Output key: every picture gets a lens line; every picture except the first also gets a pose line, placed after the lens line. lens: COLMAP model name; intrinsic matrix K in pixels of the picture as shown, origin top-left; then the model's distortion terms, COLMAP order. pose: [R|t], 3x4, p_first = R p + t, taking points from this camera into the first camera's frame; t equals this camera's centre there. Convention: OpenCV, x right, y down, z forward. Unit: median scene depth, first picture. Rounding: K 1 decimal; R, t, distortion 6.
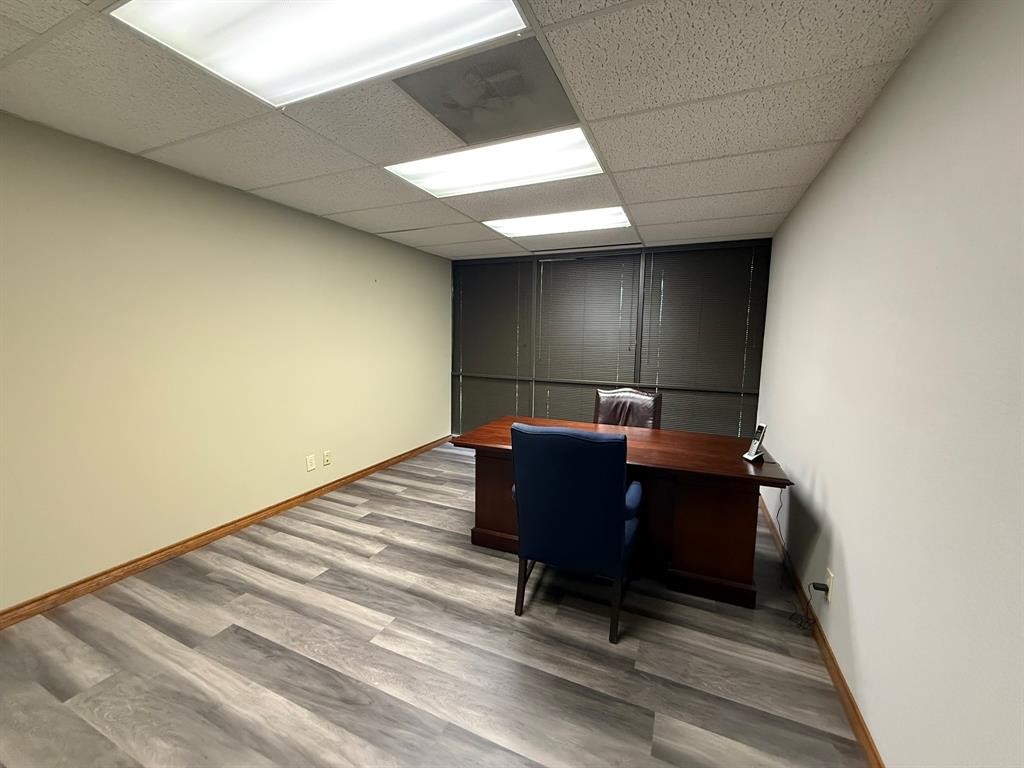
lens RADIAL K [[406.7, 0, 508.8], [0, 406.7, 382.3], [0, 0, 1]] dist [-0.002859, 0.000833]
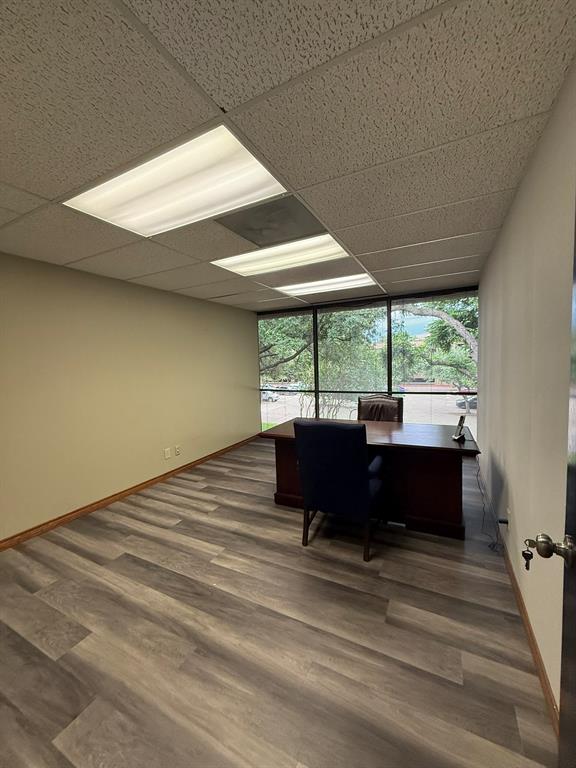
lens RADIAL K [[305.0, 0, 288.9], [0, 305.0, 383.3], [0, 0, 1]] dist [-0.002859, 0.000833]
pose [[0.997559, -0.042675, -0.055280, 0.054993], [0.040446, 0.998347, -0.040824, 0.006417], [0.056931, 0.038488, 0.997636, -0.176509]]
